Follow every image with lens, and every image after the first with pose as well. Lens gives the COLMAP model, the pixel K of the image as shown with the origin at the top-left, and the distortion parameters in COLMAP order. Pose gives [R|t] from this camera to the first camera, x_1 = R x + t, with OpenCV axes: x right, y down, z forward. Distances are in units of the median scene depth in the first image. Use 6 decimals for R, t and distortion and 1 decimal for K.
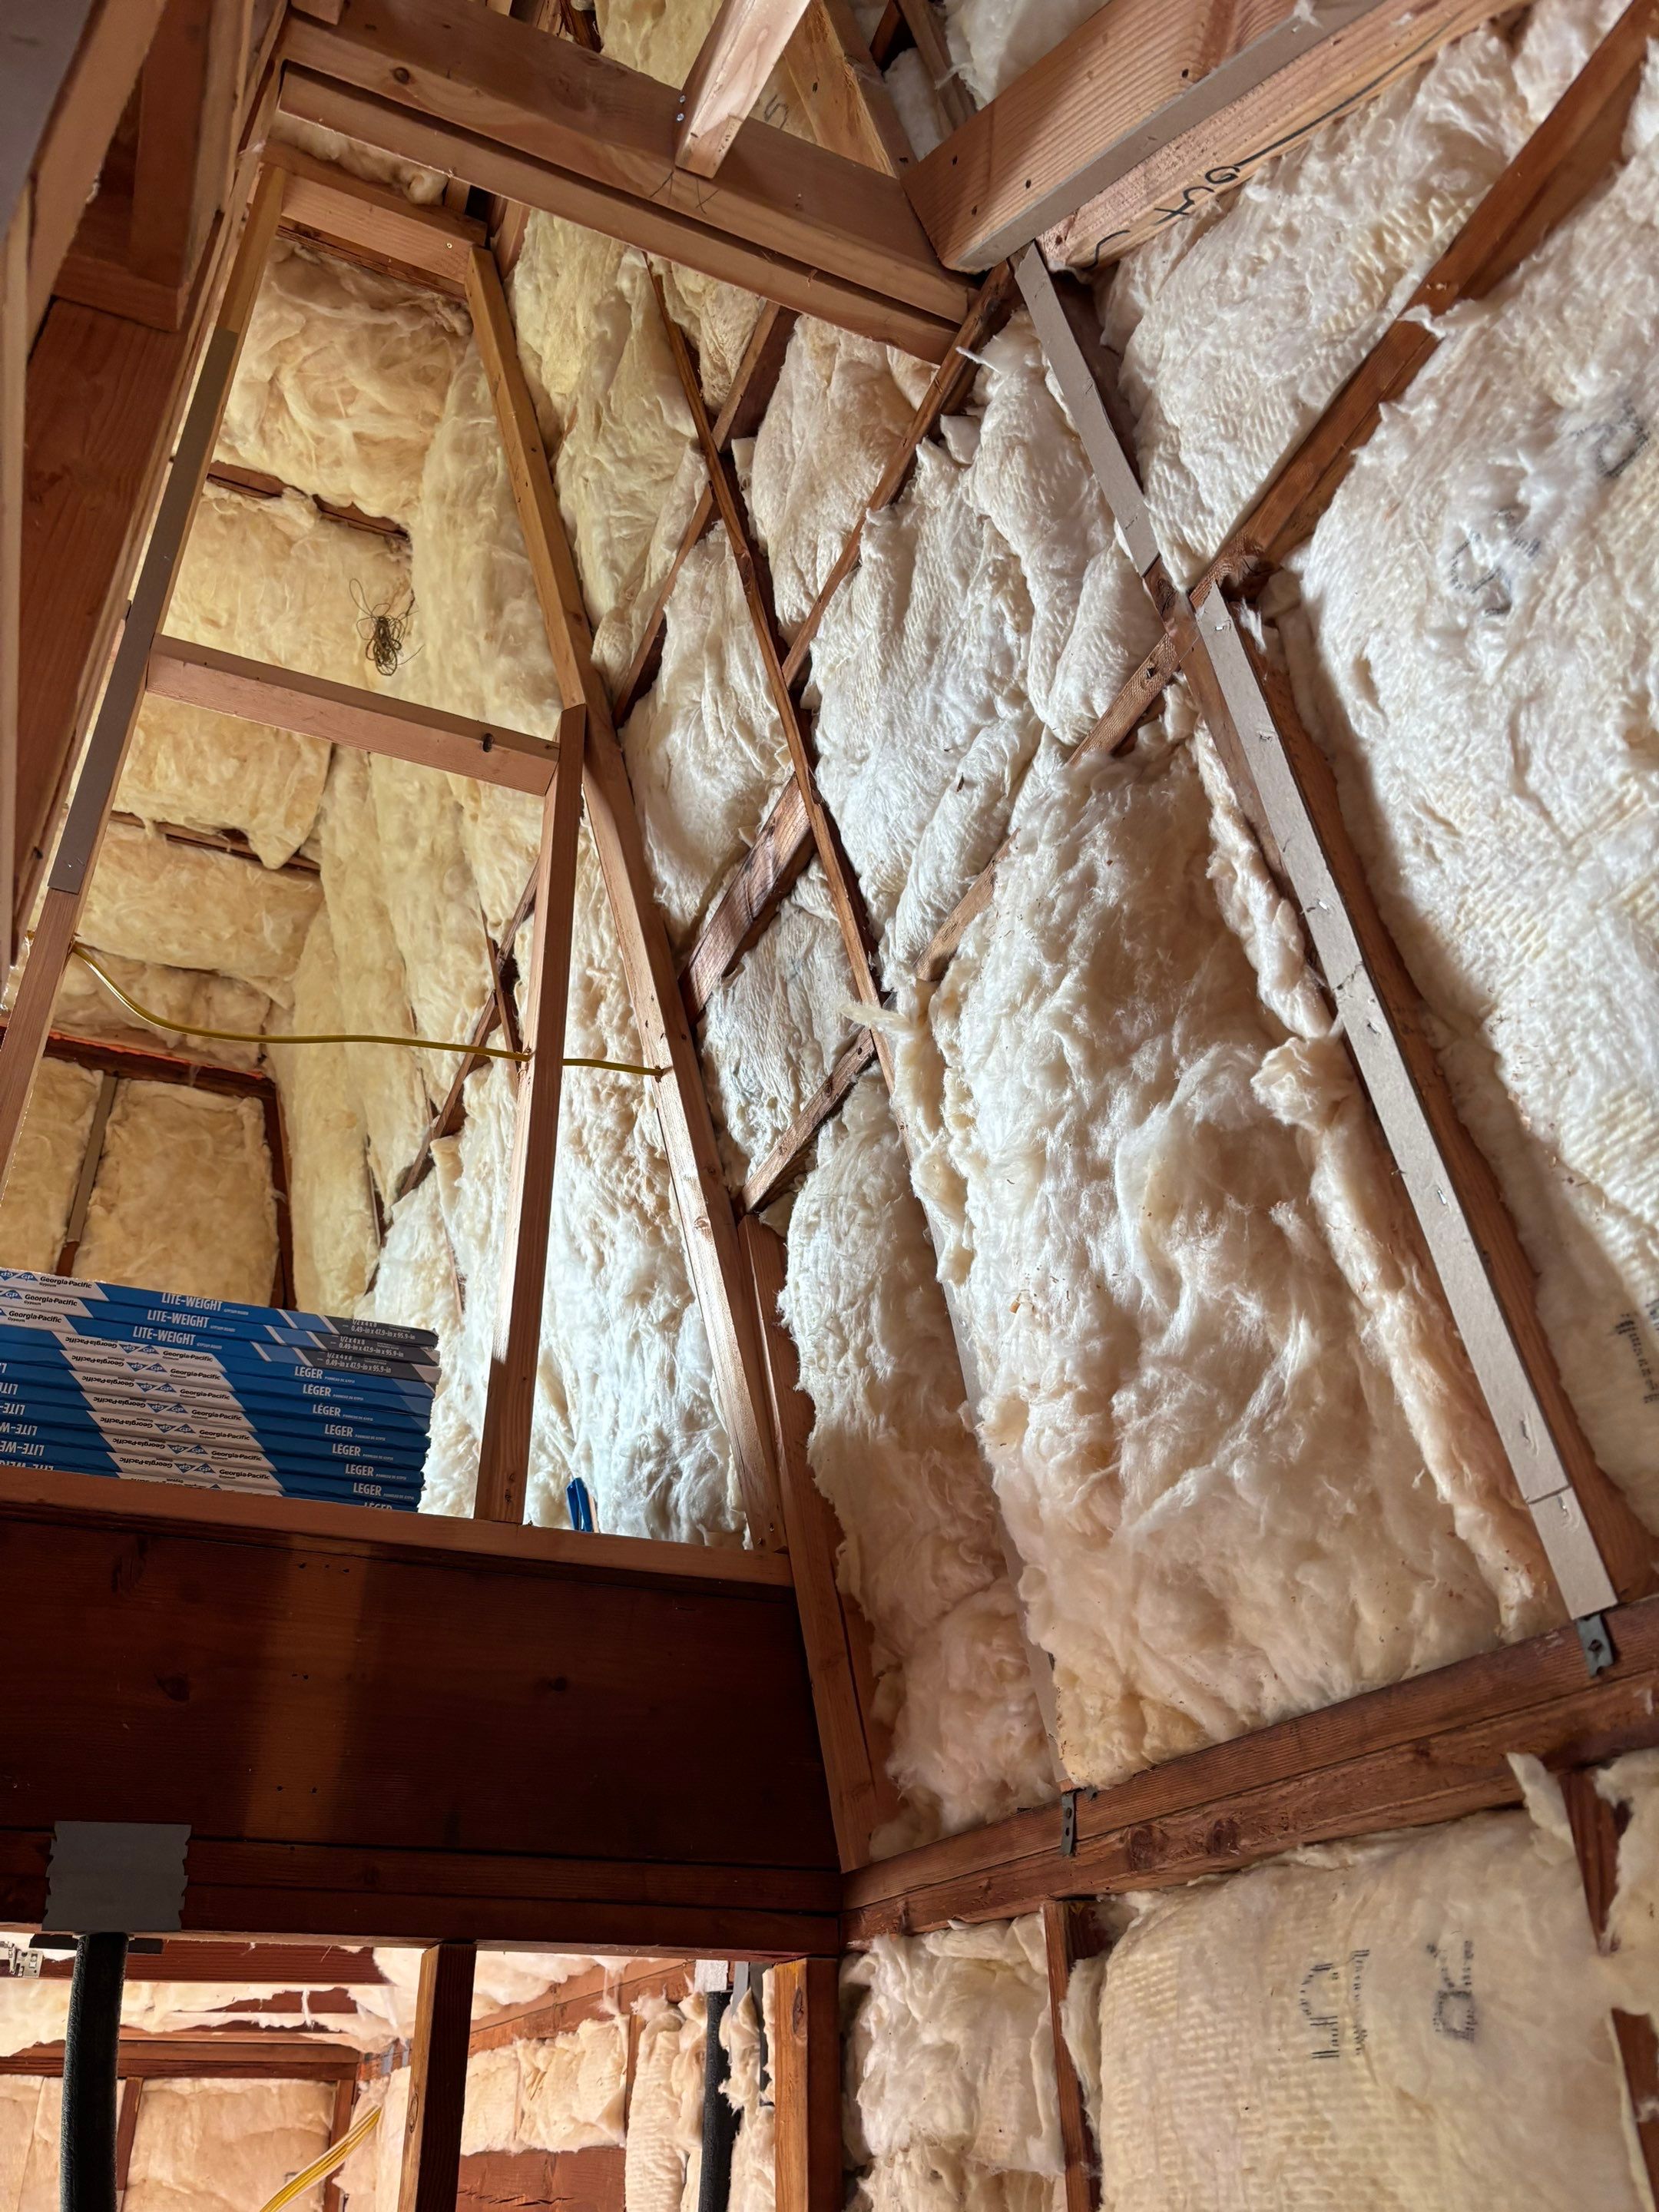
lens RADIAL K [[1693.2, 0, 829.5], [0, 1693.2, 1106.0], [0, 0, 1]] dist [0.037976, 0.001174]
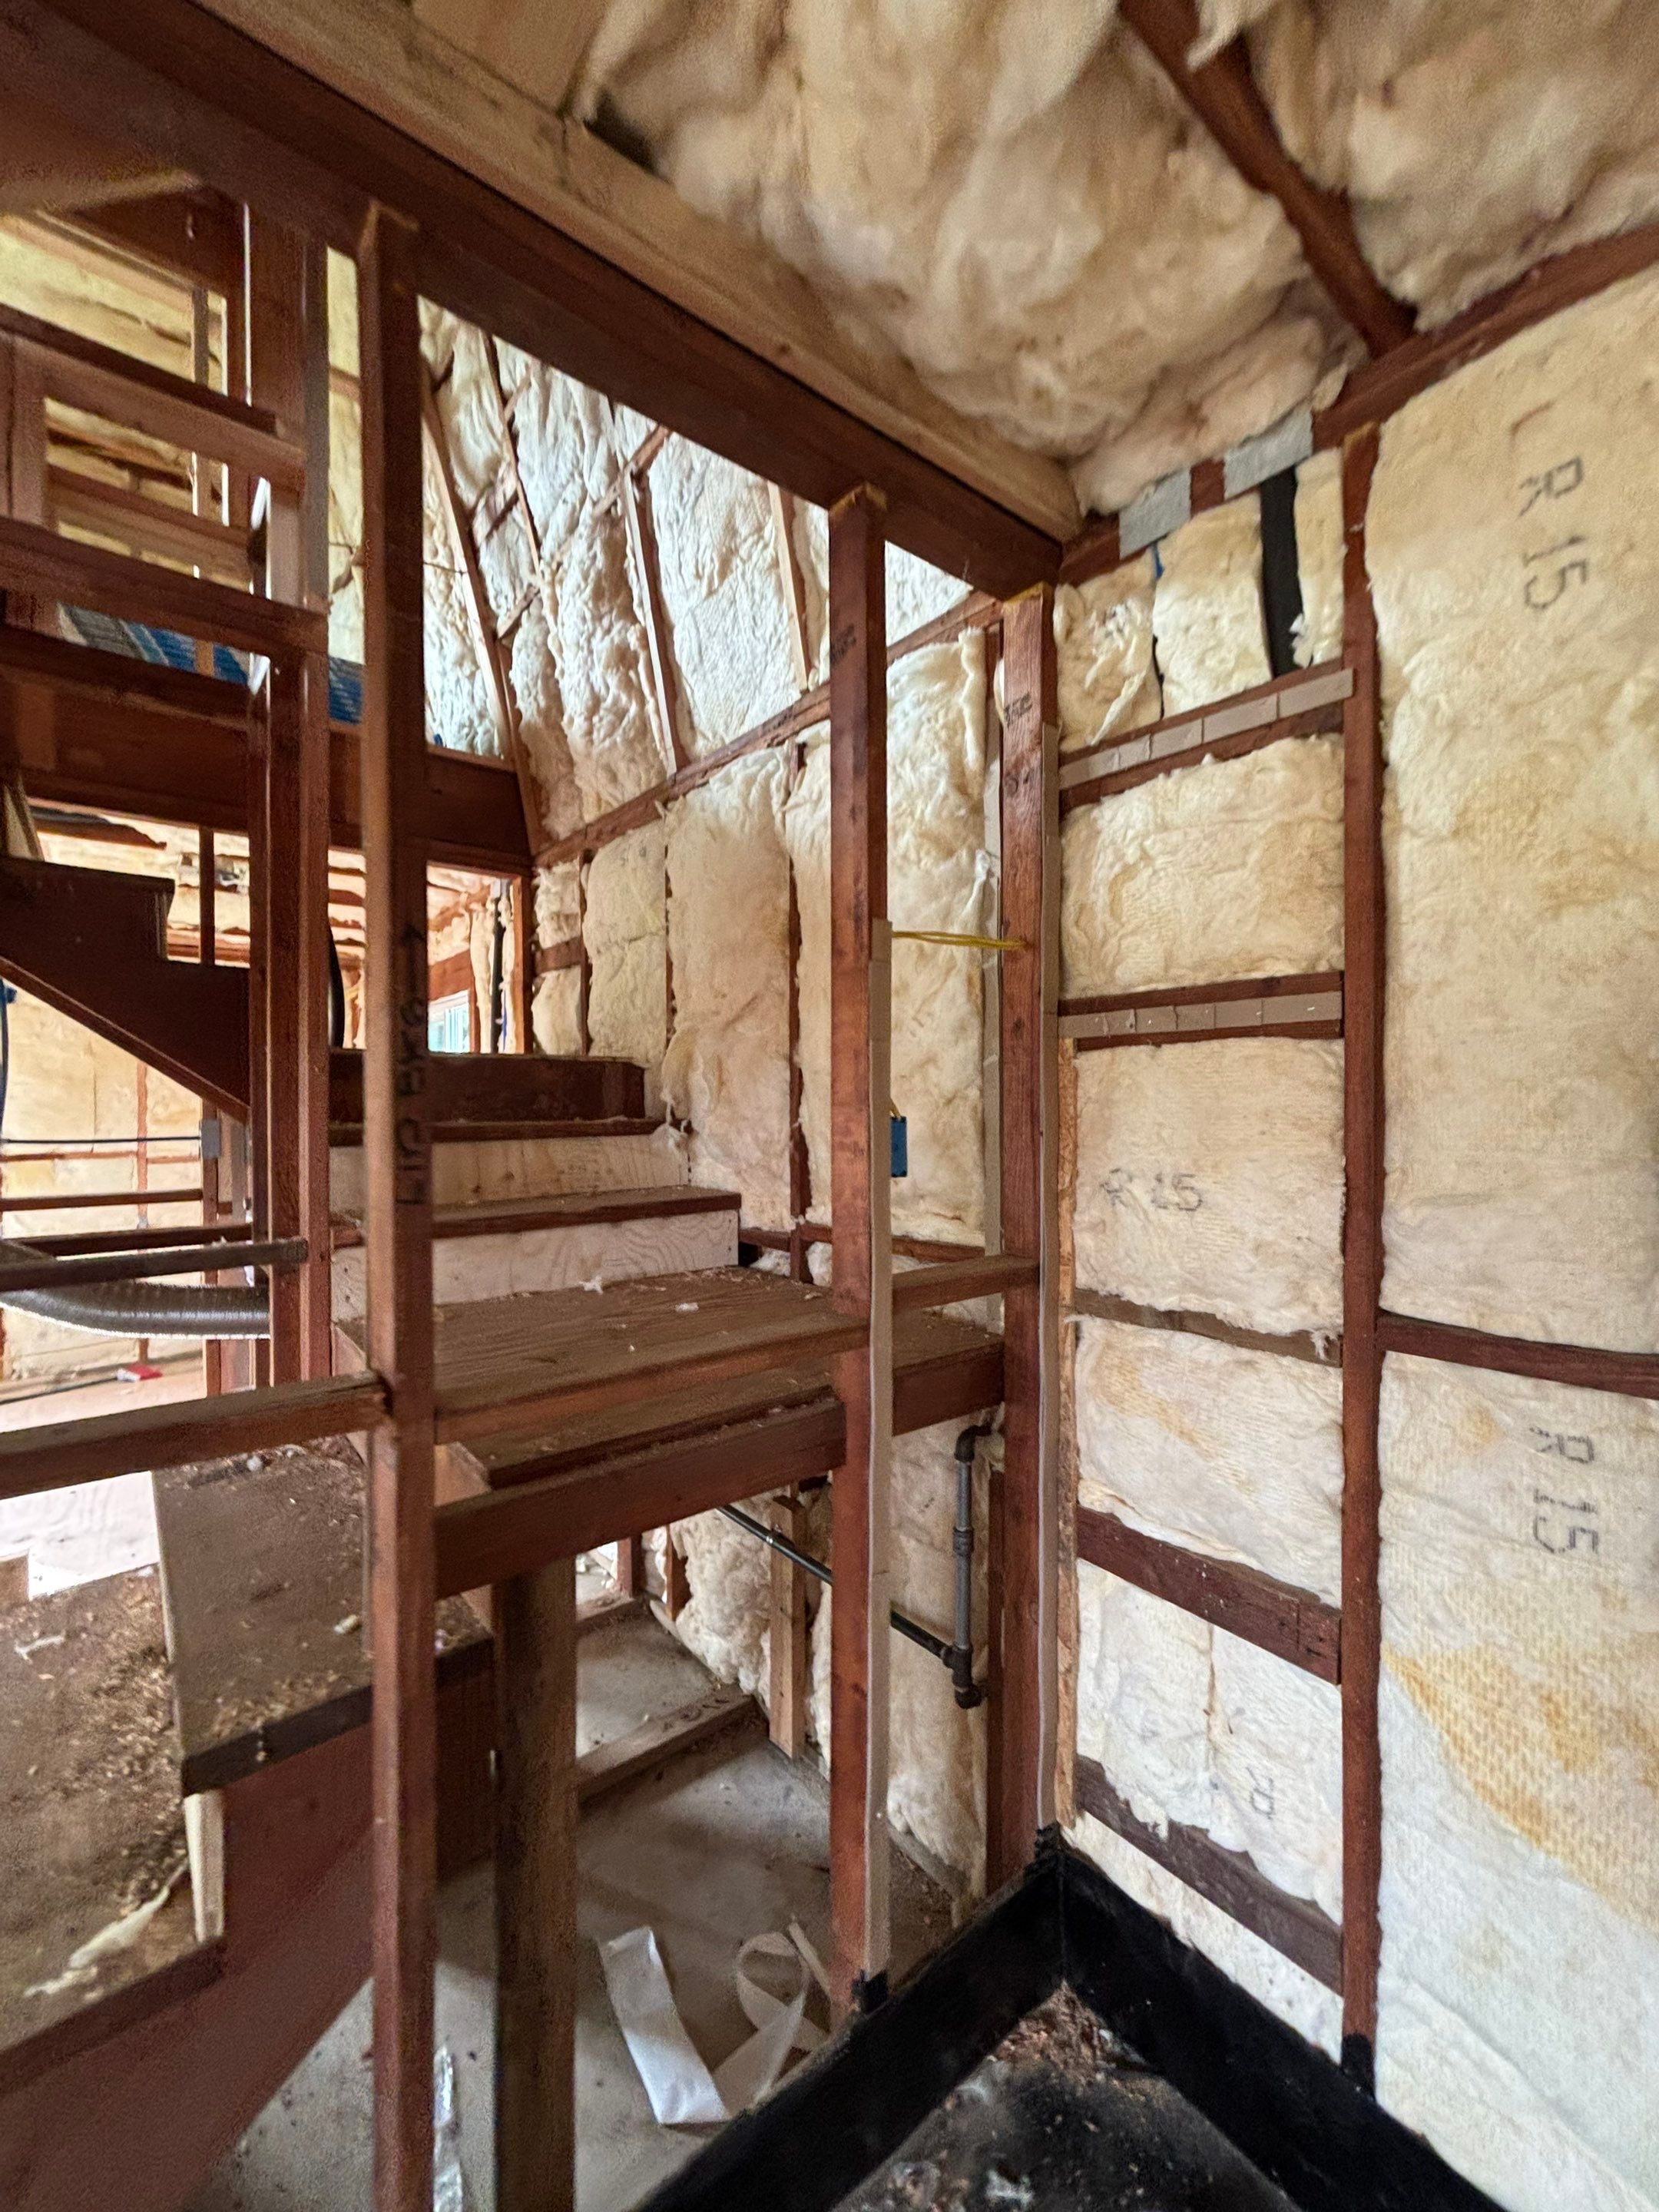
lens RADIAL K [[879.7, 0, 829.5], [0, 879.7, 1106.0], [0, 0, 1]] dist [-0.009170, -0.000066]
pose [[0.959727, 0.004110, 0.280905, 0.093101], [-0.154087, 0.843777, 0.514099, -0.145249], [-0.234908, -0.536679, 0.810429, -0.918299]]
